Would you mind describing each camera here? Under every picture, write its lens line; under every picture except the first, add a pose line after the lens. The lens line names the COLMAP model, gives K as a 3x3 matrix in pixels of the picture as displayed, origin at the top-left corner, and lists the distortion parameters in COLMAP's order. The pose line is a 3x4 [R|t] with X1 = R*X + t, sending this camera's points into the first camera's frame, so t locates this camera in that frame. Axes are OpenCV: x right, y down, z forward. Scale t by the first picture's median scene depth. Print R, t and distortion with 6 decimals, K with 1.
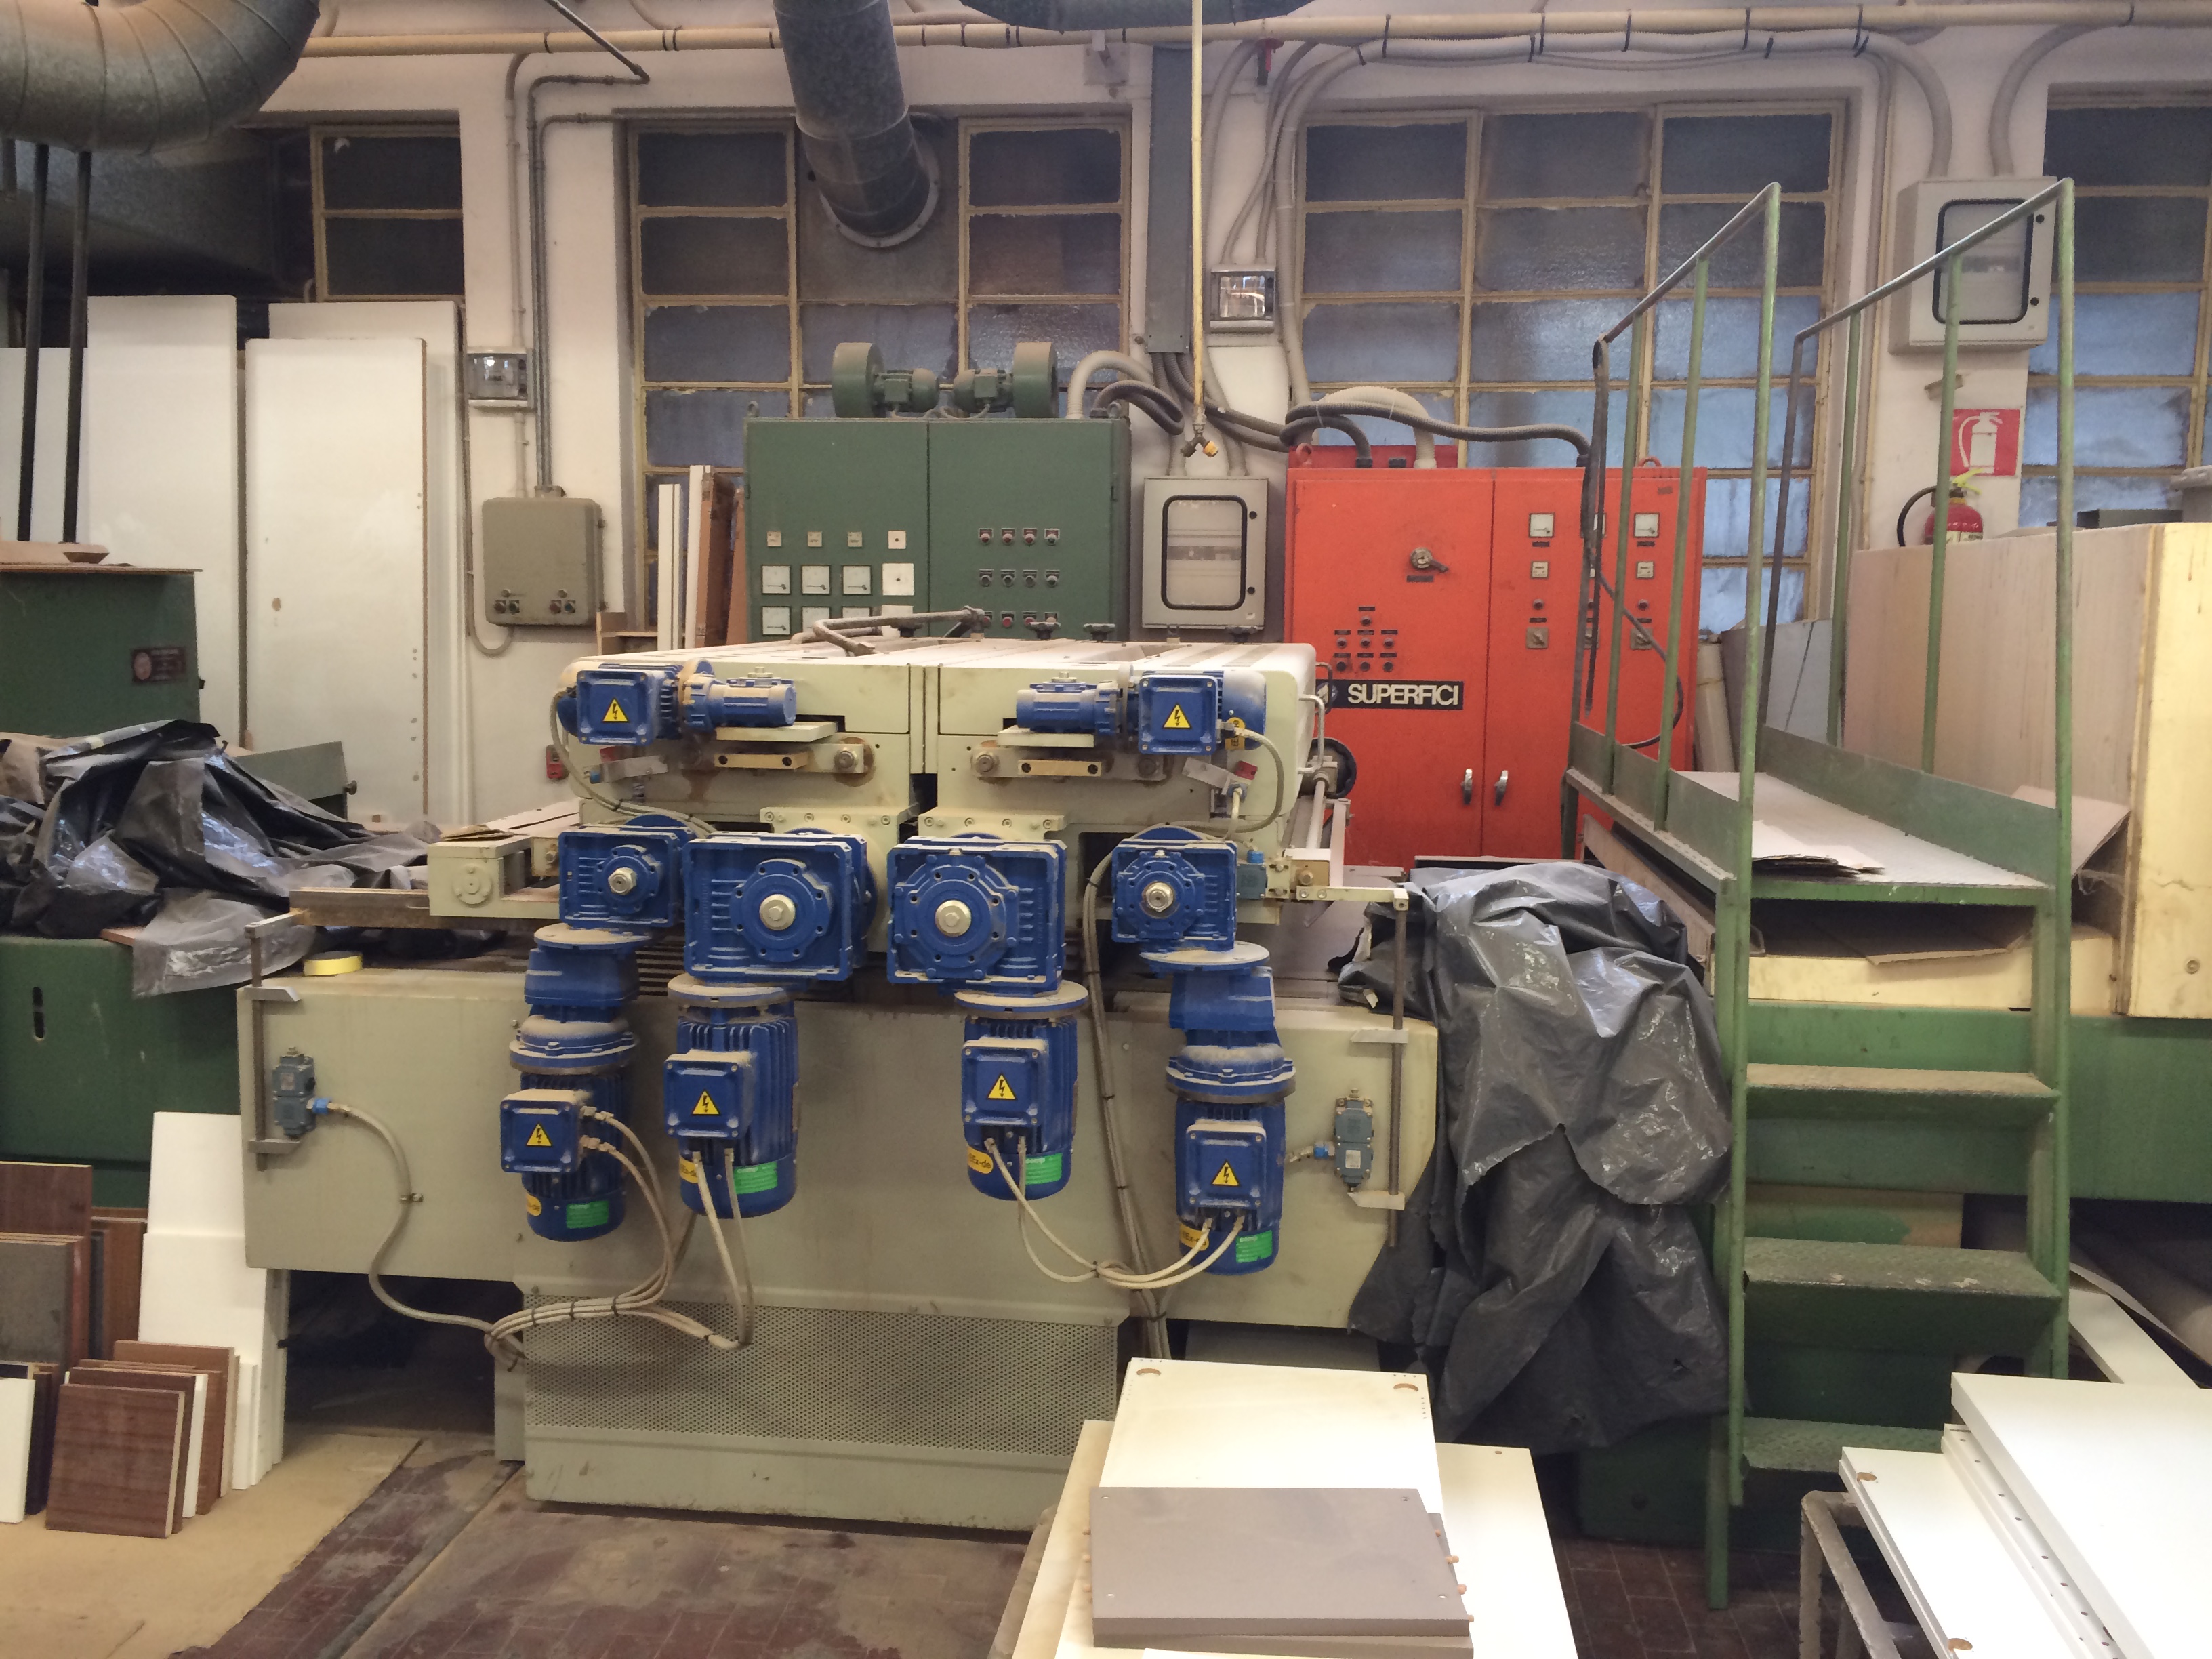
lens RADIAL K [[1889.8, 0, 1109.0], [0, 1889.8, 810.6], [0, 0, 1]] dist [0.088730, -0.121347]
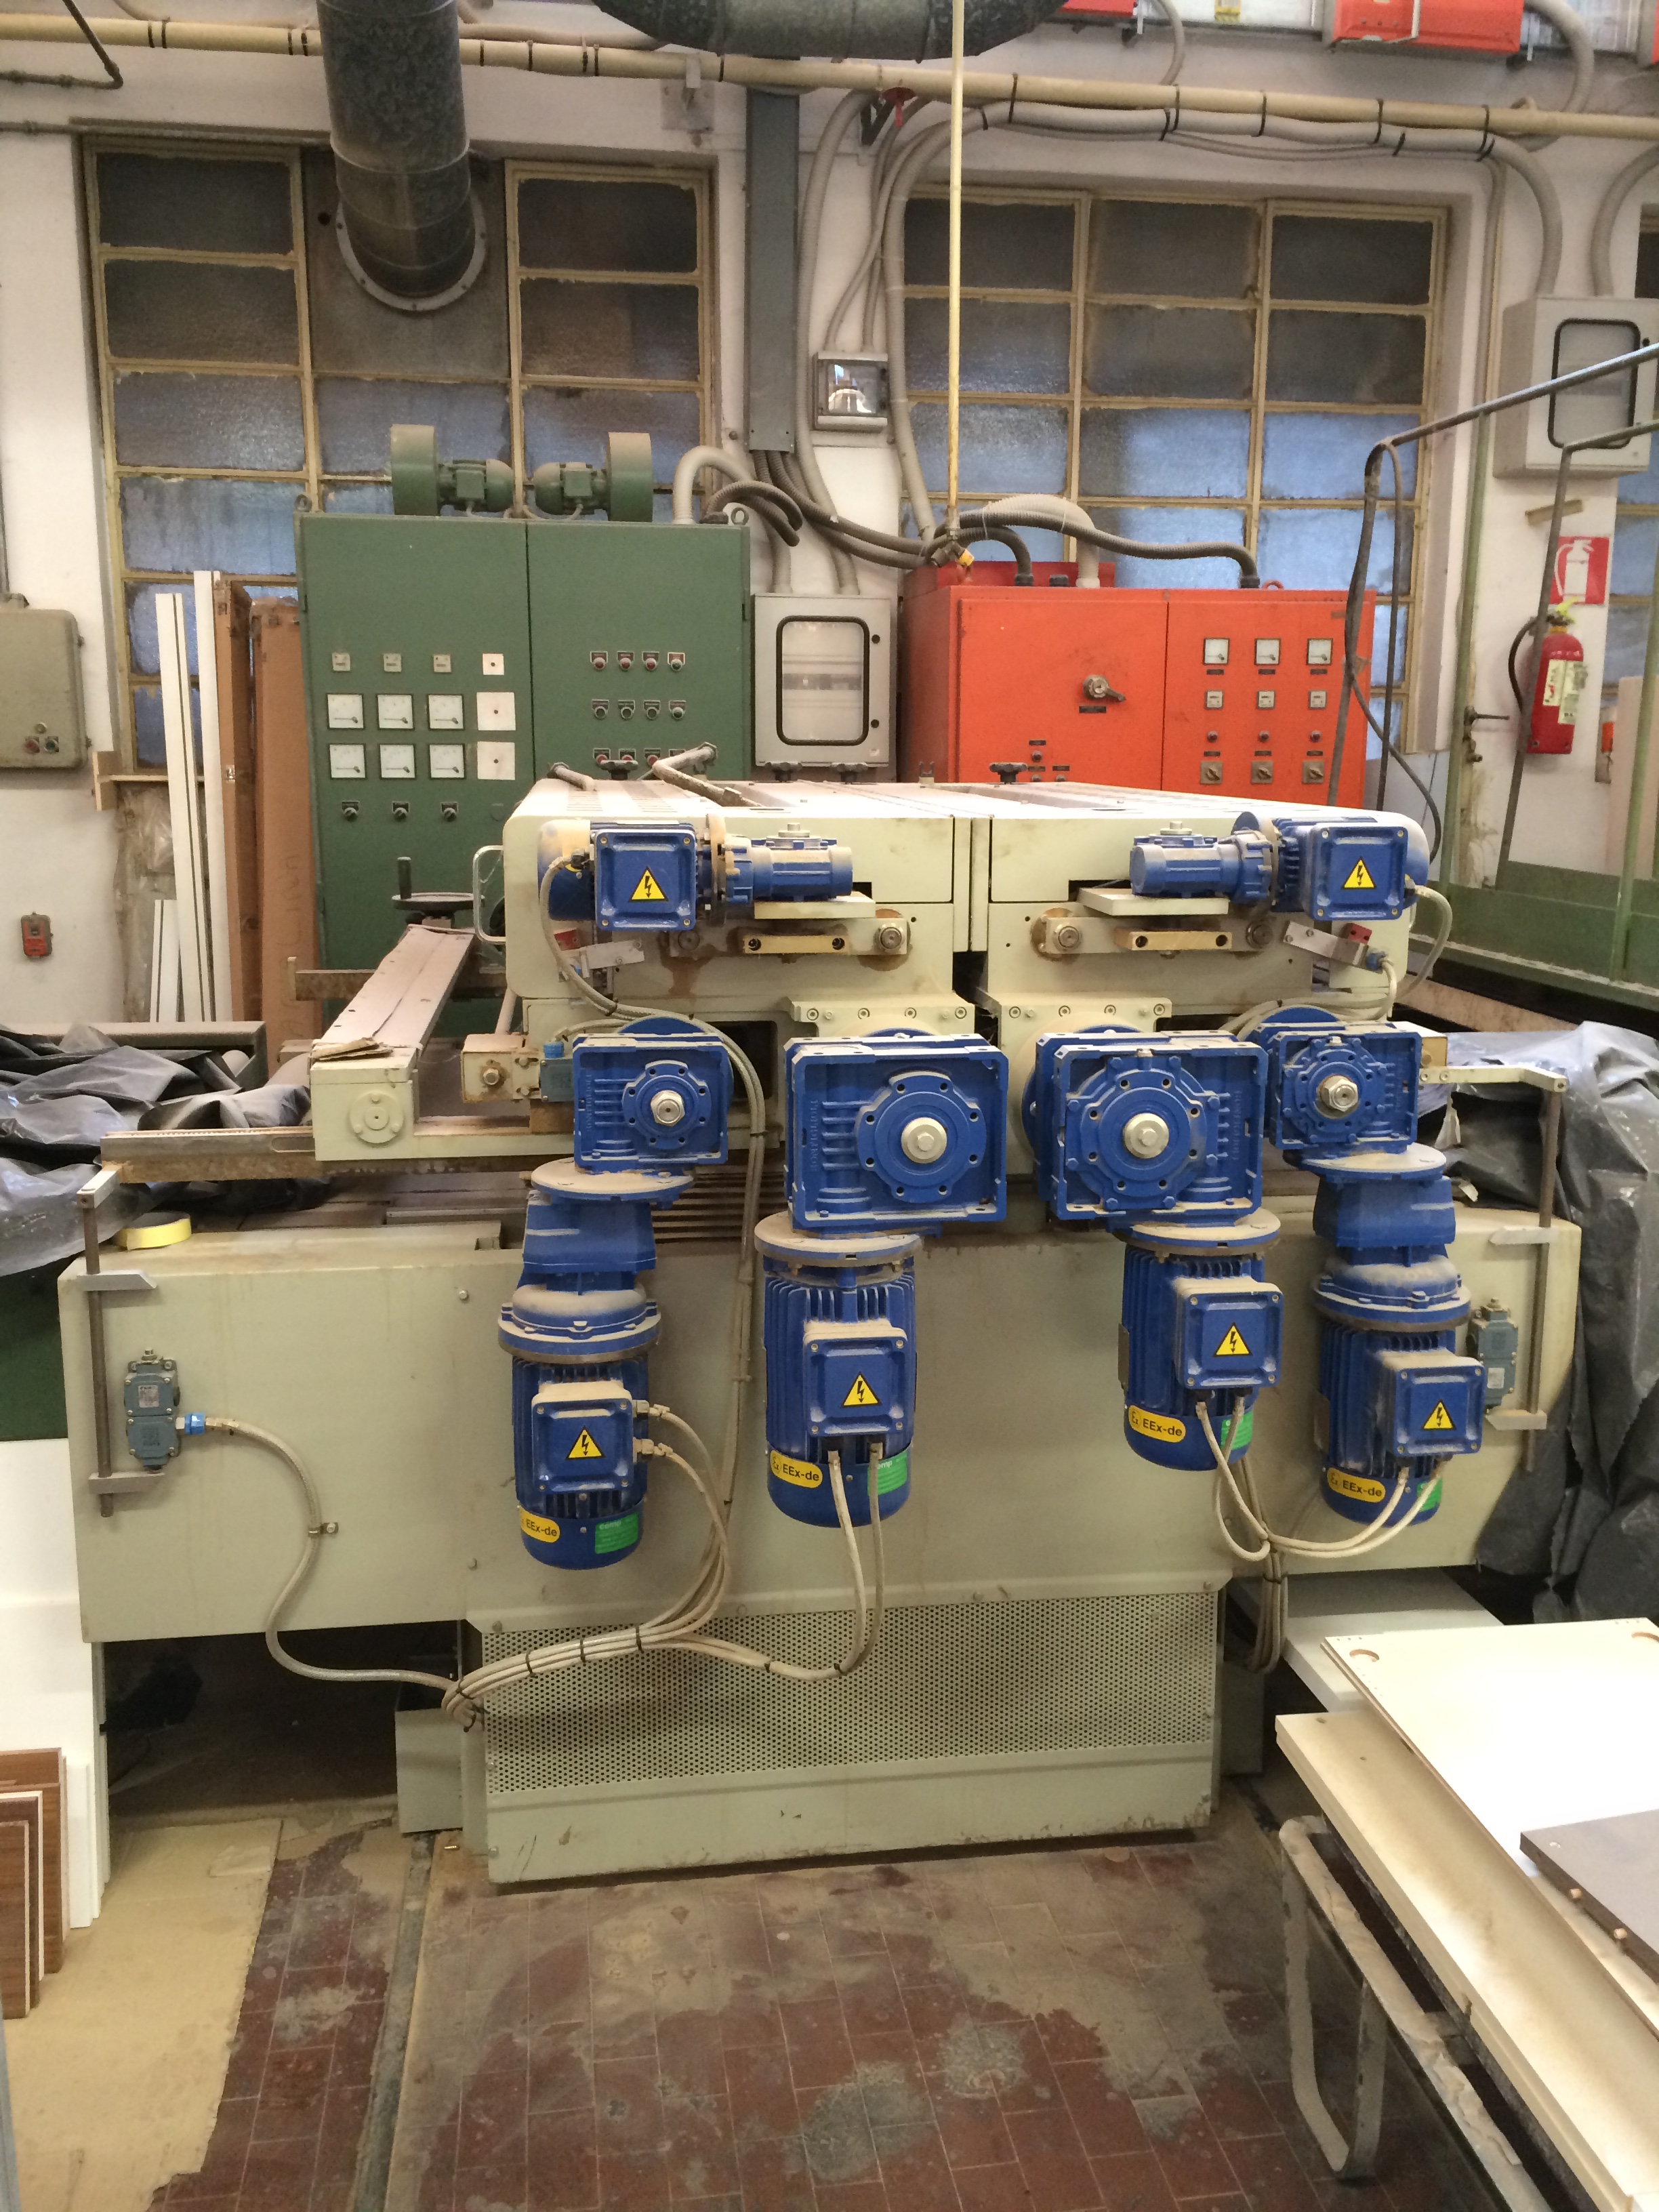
lens RADIAL K [[1889.8, 0, 867.2], [0, 1889.8, 1095.9], [0, 0, 1]] dist [0.088730, -0.121347]
pose [[0.964439, -0.054431, 0.258639, -0.334401], [0.034267, 0.996056, 0.081844, -0.024690], [-0.262074, -0.070071, 0.962501, 0.215053]]
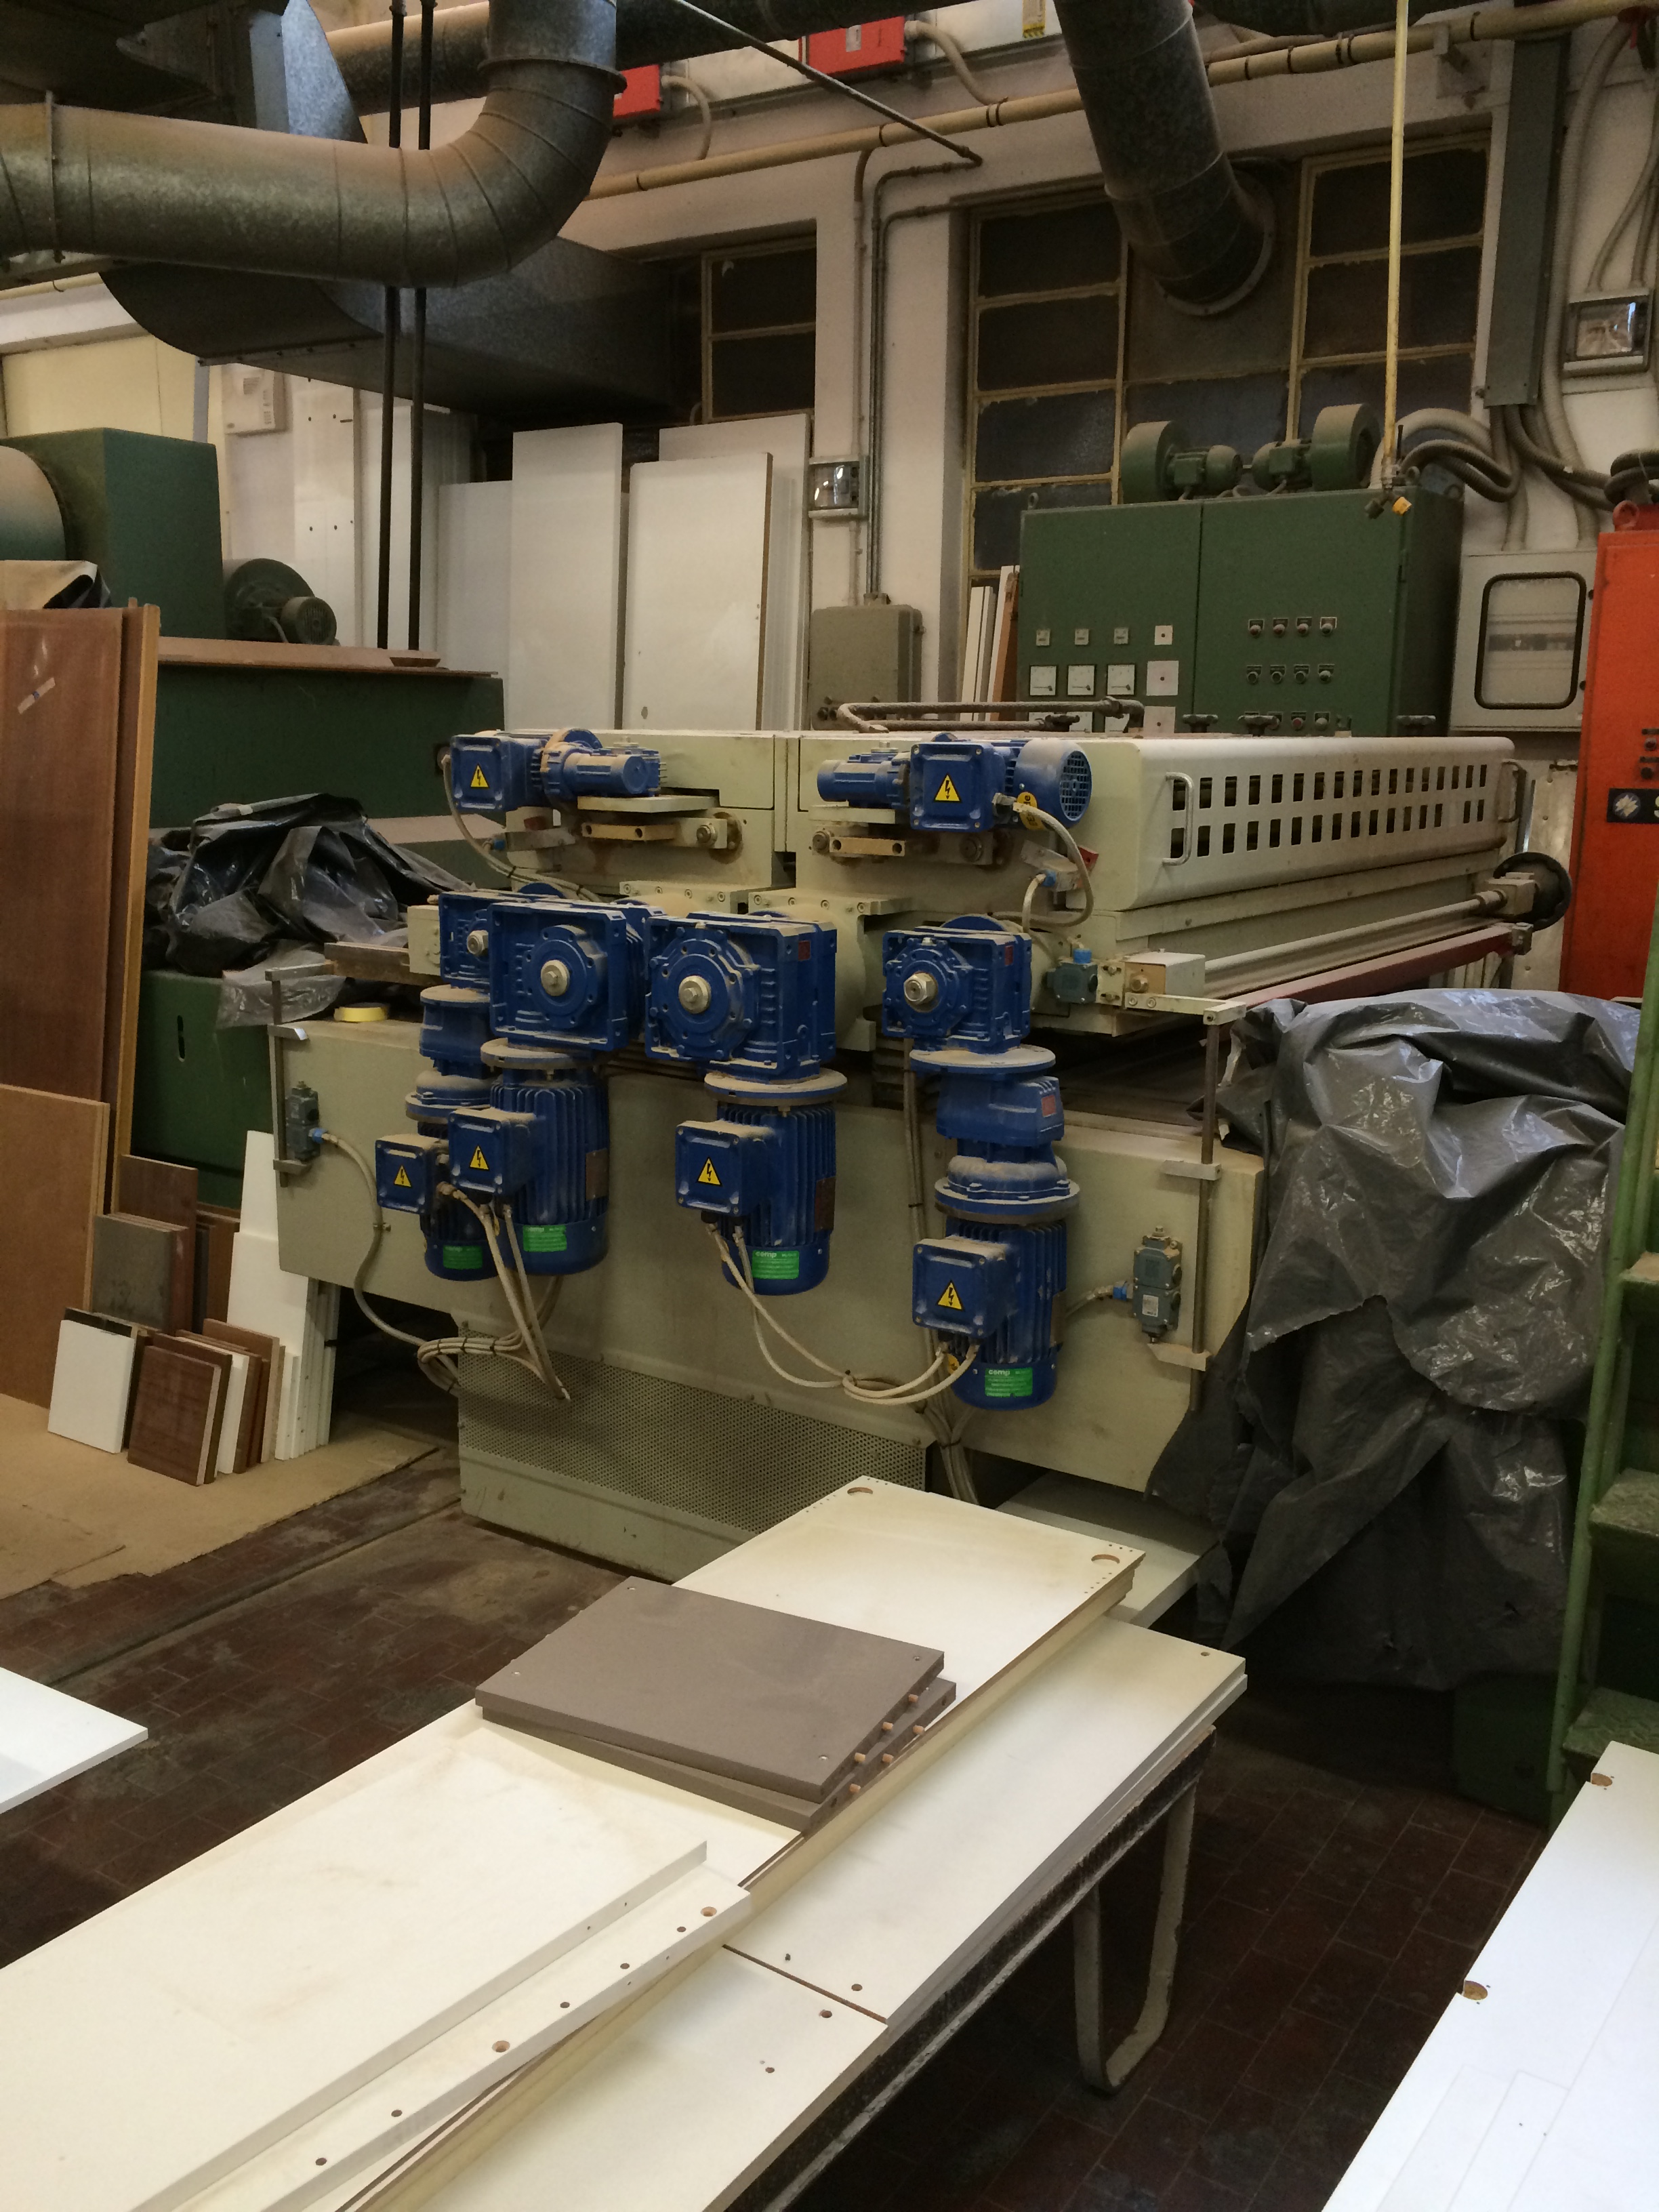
lens RADIAL K [[1889.8, 0, 844.7], [0, 1889.8, 1098.1], [0, 0, 1]] dist [0.088730, -0.121347]
pose [[0.889529, 0.088602, -0.448204, 0.348899], [-0.053580, 0.994477, 0.090253, 0.015227], [0.453725, -0.056268, 0.889363, 0.146609]]
